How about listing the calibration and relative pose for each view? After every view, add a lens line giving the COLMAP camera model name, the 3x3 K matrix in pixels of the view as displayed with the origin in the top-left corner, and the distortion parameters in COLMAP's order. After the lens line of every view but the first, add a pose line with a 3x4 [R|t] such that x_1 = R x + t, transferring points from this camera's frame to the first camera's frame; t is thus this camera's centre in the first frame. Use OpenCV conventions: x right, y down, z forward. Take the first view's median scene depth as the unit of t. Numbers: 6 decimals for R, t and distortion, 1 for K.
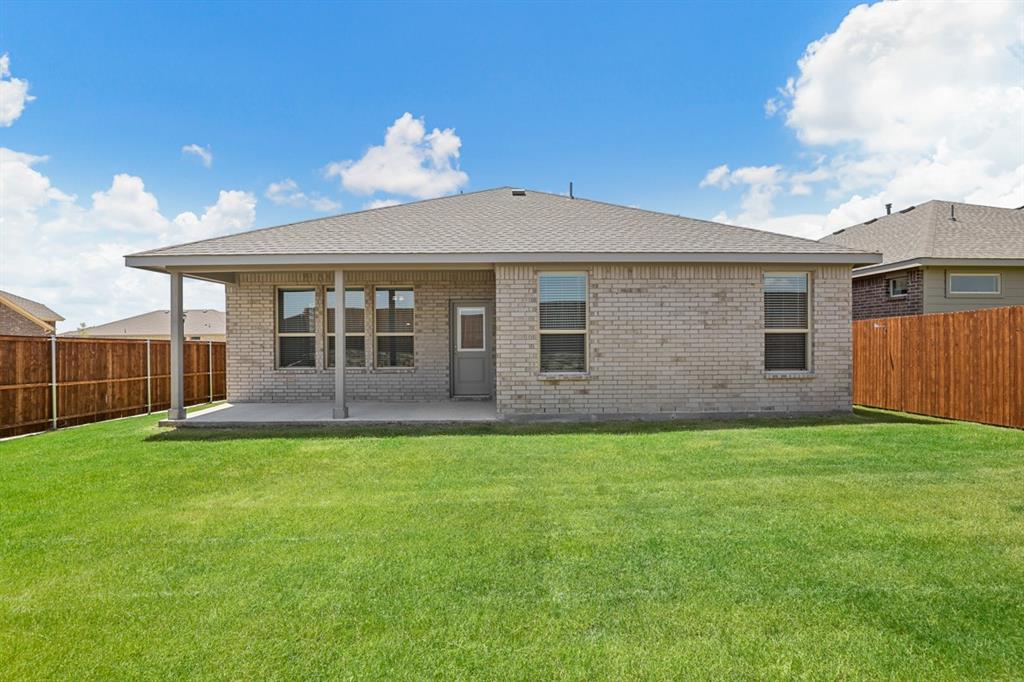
lens RADIAL K [[463.0, 0, 512.4], [0, 463.0, 341.8], [0, 0, 1]] dist [-0.019807, 0.001399]
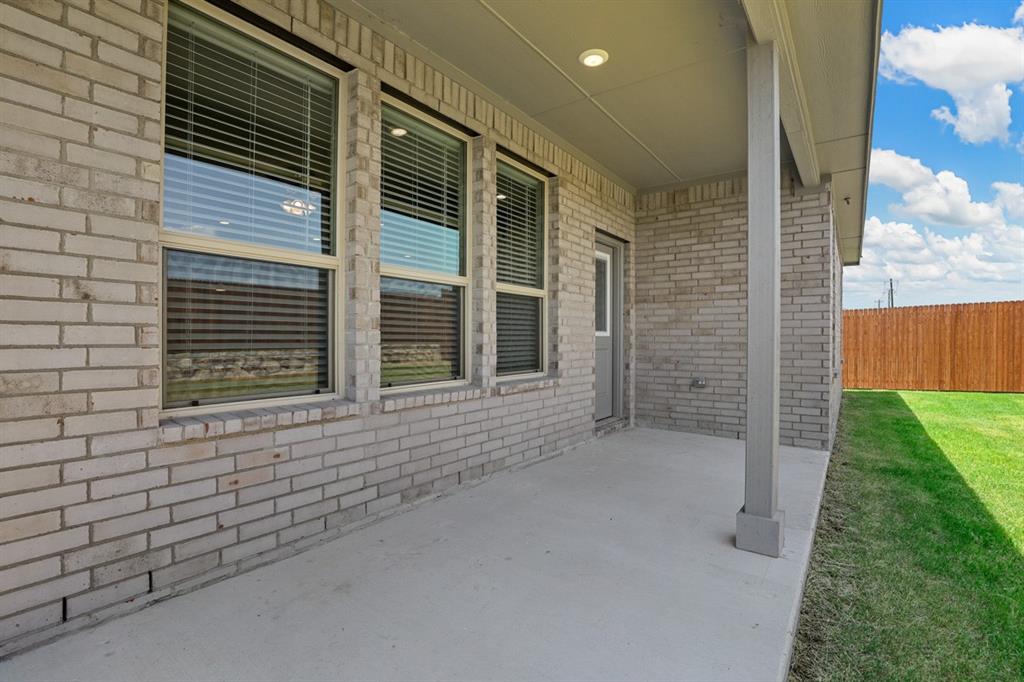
lens RADIAL K [[463.0, 0, 512.5], [0, 463.0, 341.5], [0, 0, 1]] dist [-0.019807, 0.001399]
pose [[0.621607, 0.002181, 0.783326, -0.754939], [-0.002281, 0.999997, -0.000974, 0.036436], [-0.783326, -0.001182, 0.621610, 1.021559]]
